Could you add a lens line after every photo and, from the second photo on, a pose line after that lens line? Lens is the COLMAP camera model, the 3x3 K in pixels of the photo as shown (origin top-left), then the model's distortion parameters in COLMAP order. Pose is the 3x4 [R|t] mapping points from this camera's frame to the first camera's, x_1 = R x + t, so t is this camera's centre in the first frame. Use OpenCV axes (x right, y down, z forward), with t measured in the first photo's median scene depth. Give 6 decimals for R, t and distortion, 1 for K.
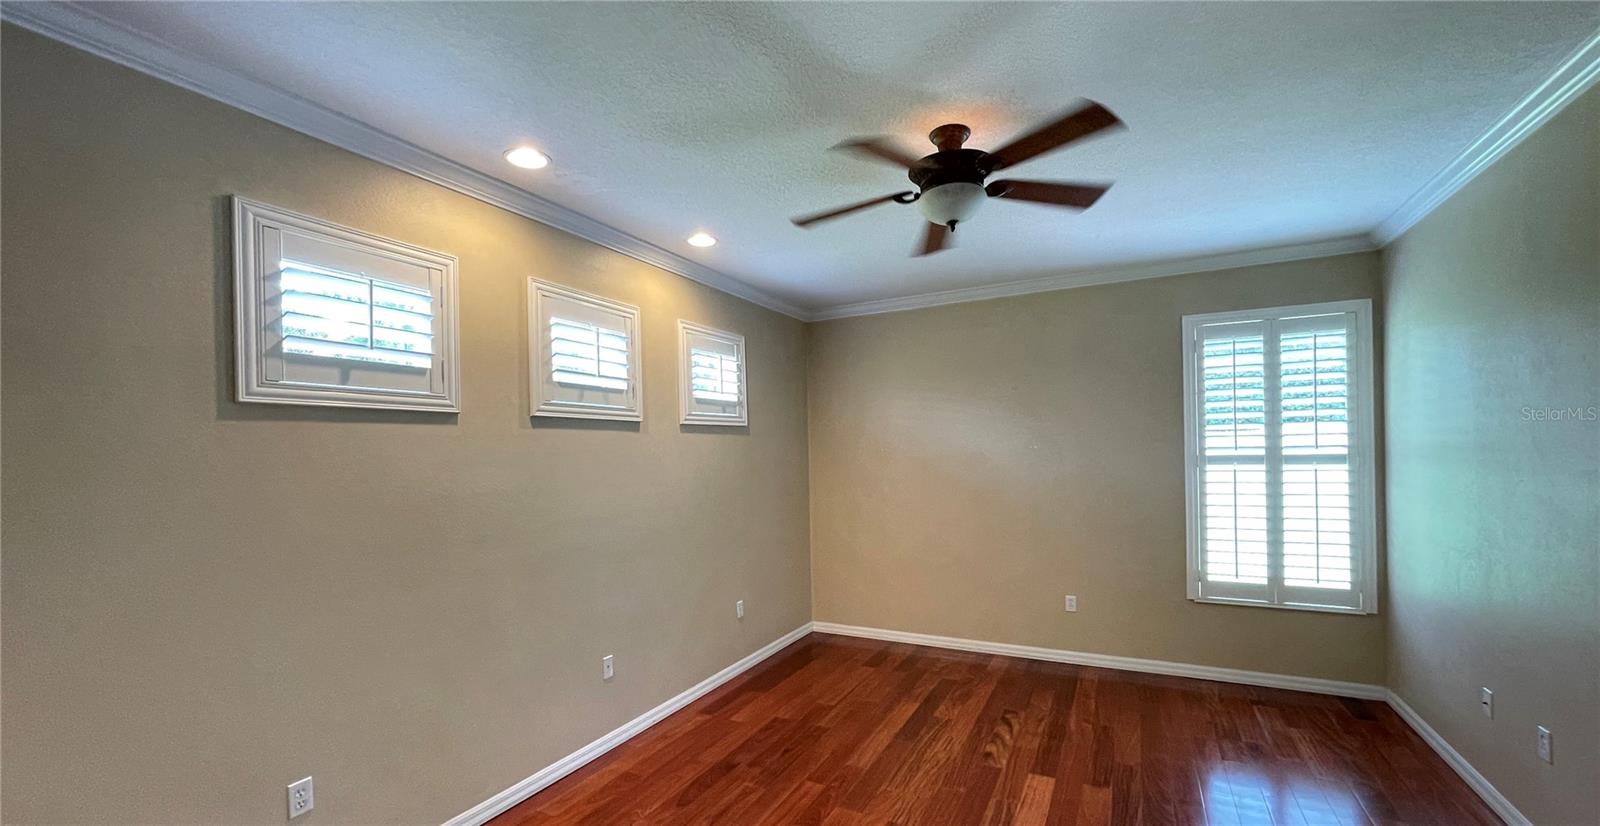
lens RADIAL K [[651.1, 0, 803.7], [0, 651.1, 448.7], [0, 0, 1]] dist [-0.002679, -0.000159]
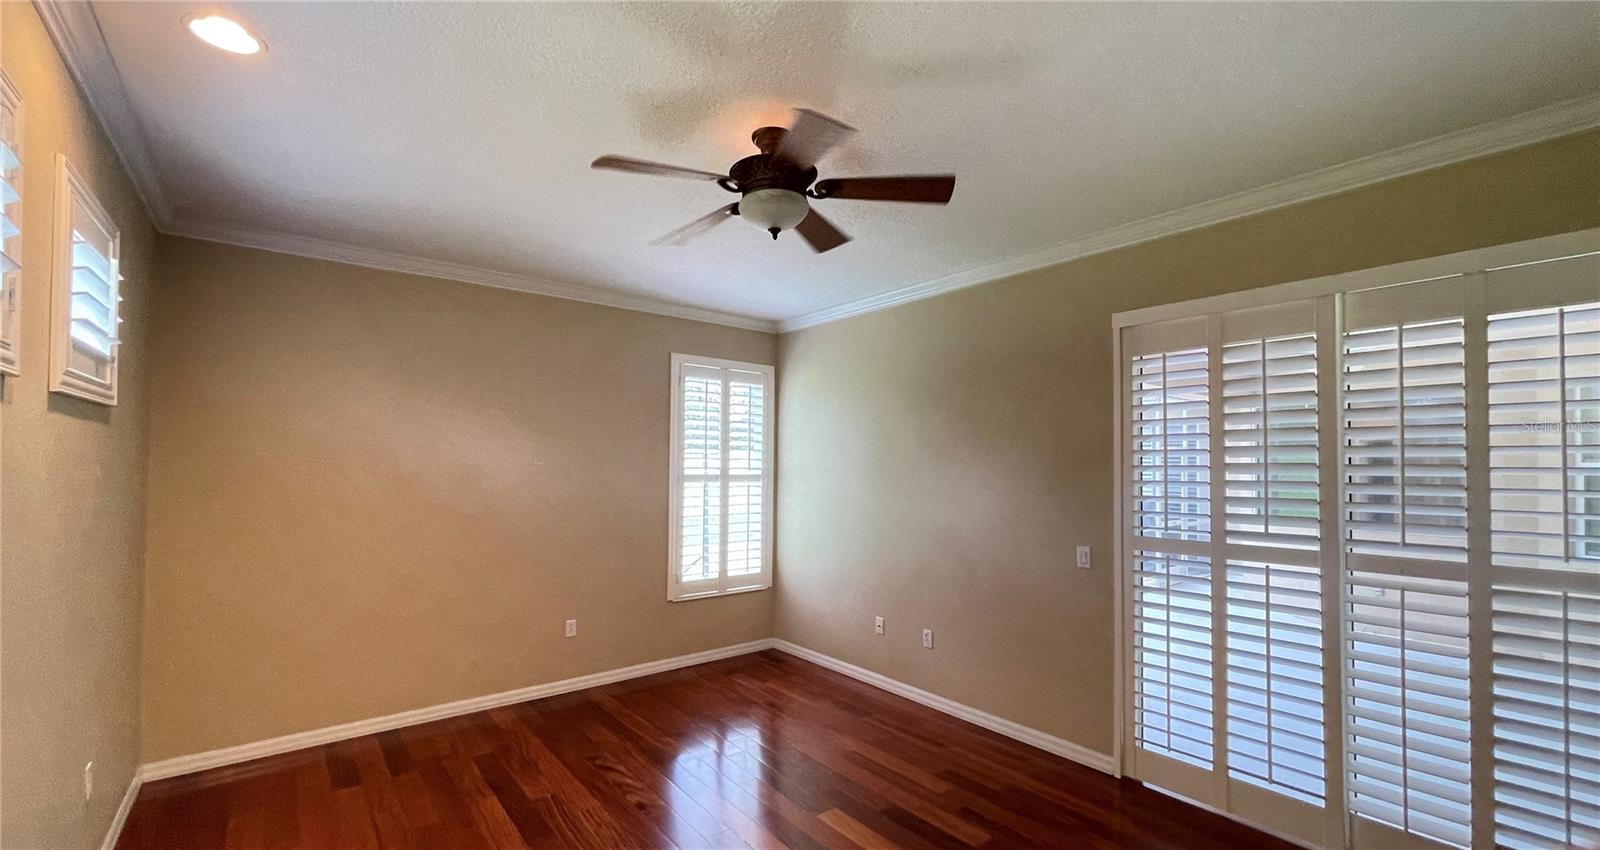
lens RADIAL K [[641.7, 0, 807.9], [0, 641.7, 443.1], [0, 0, 1]] dist [0.001203, 0.000108]
pose [[0.400606, 0.054864, 0.914607, -0.381378], [-0.020155, 0.998492, -0.051067, 0.009738], [-0.916029, 0.002024, 0.401107, 0.356489]]
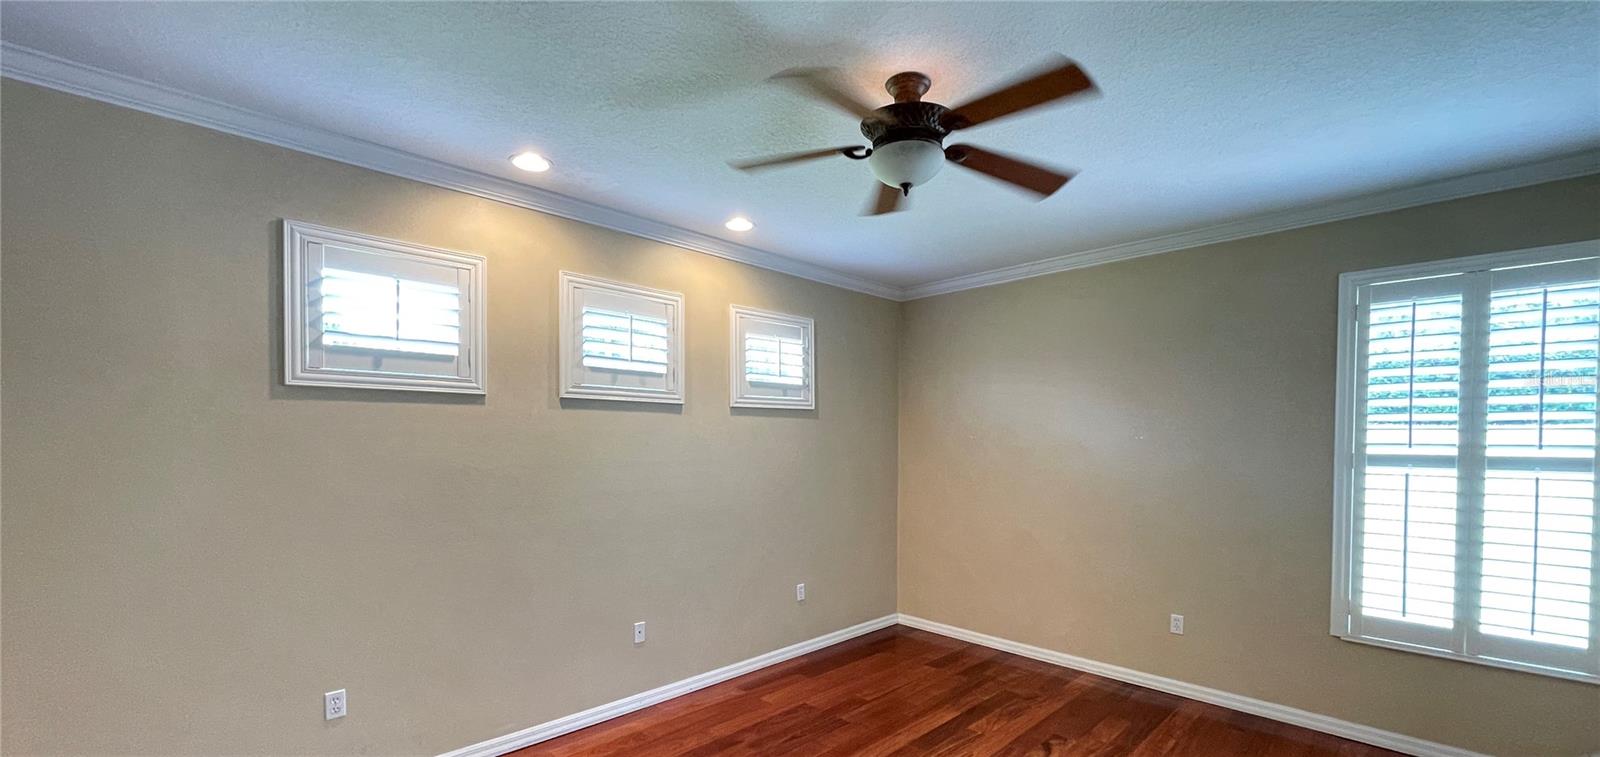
lens RADIAL K [[651.8, 0, 797.5], [0, 651.8, 446.0], [0, 0, 1]] dist [0.001978, 0.000363]
pose [[0.949993, 0.028418, -0.310974, 0.233386], [-0.021914, 0.999462, 0.024391, -0.003247], [0.311500, -0.016357, 0.950105, 0.055522]]
